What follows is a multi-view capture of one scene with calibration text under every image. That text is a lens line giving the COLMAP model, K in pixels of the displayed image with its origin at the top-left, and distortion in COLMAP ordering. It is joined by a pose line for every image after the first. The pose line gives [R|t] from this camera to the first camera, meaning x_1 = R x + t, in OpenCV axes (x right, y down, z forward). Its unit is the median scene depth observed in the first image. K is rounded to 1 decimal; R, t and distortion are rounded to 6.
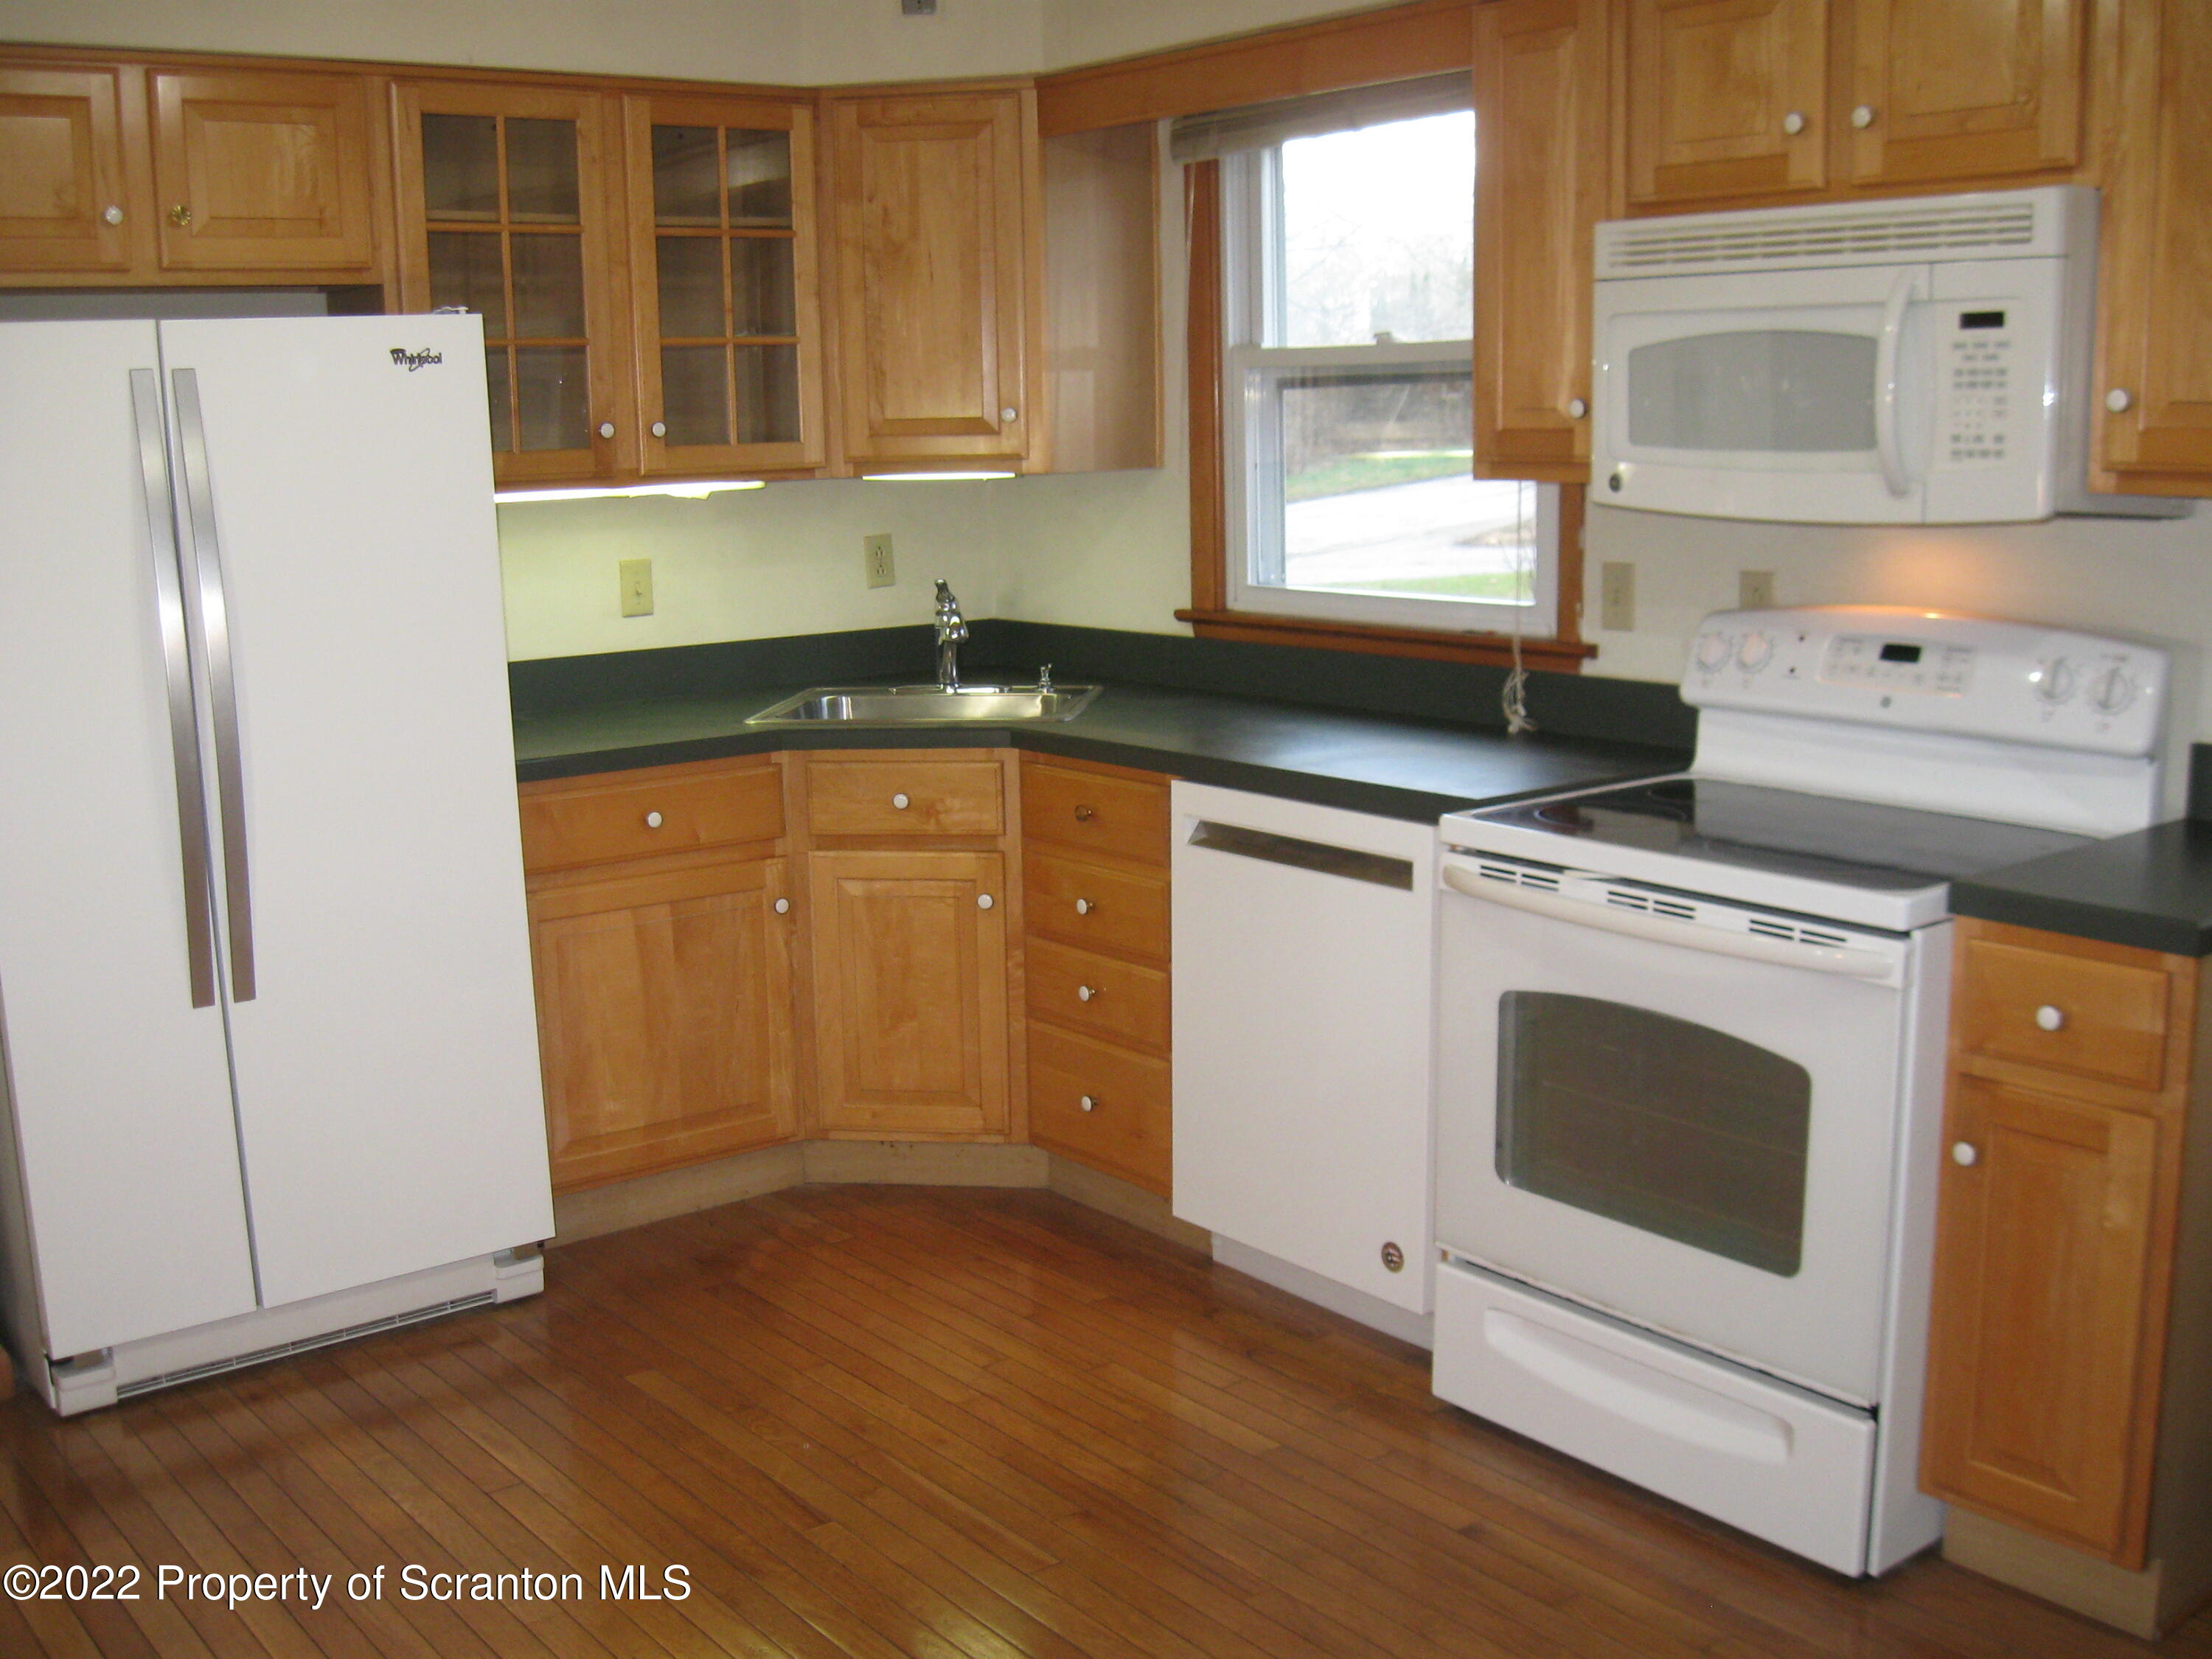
lens RADIAL K [[2269.2, 0, 1106.0], [0, 2269.2, 829.5], [0, 0, 1]] dist [-0.148648, 0.087992]
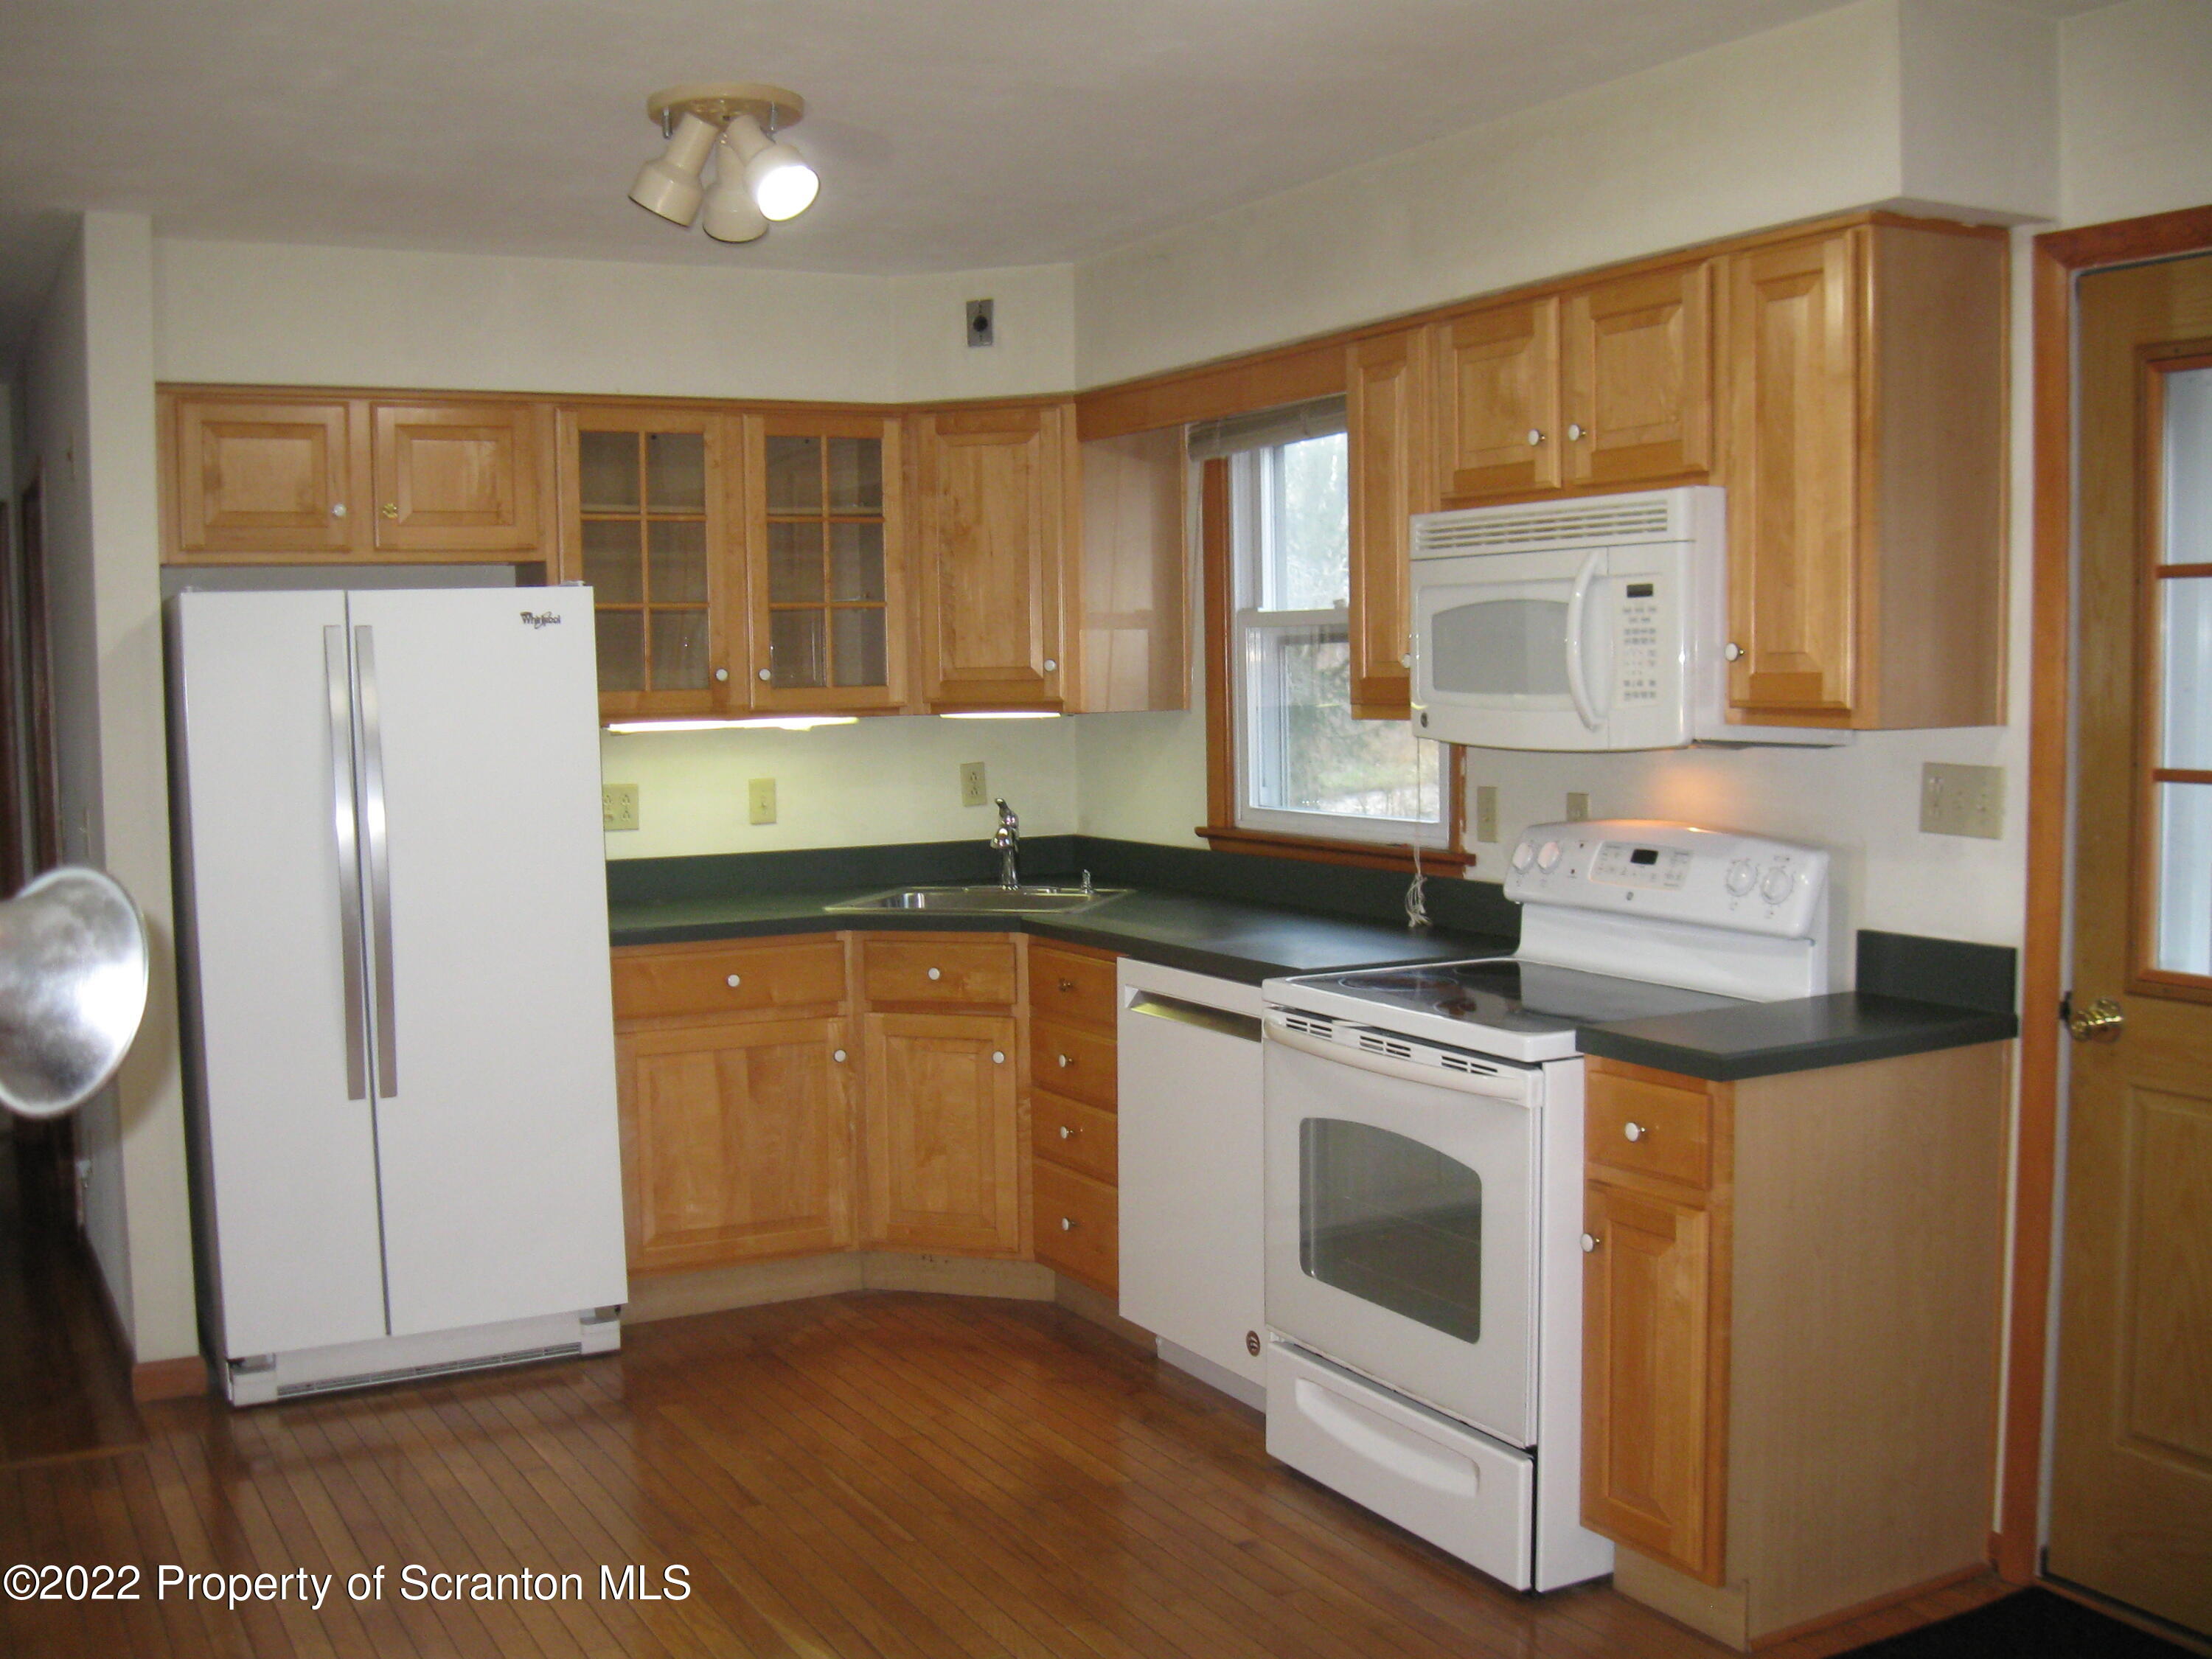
lens RADIAL K [[2246.2, 0, 1106.0], [0, 2246.2, 829.5], [0, 0, 1]] dist [-0.127750, 0.022721]
pose [[0.986226, 0.016001, -0.164629, 0.223591], [-0.033562, 0.993963, -0.104453, 0.037459], [0.161963, 0.108540, 0.980809, -0.217505]]
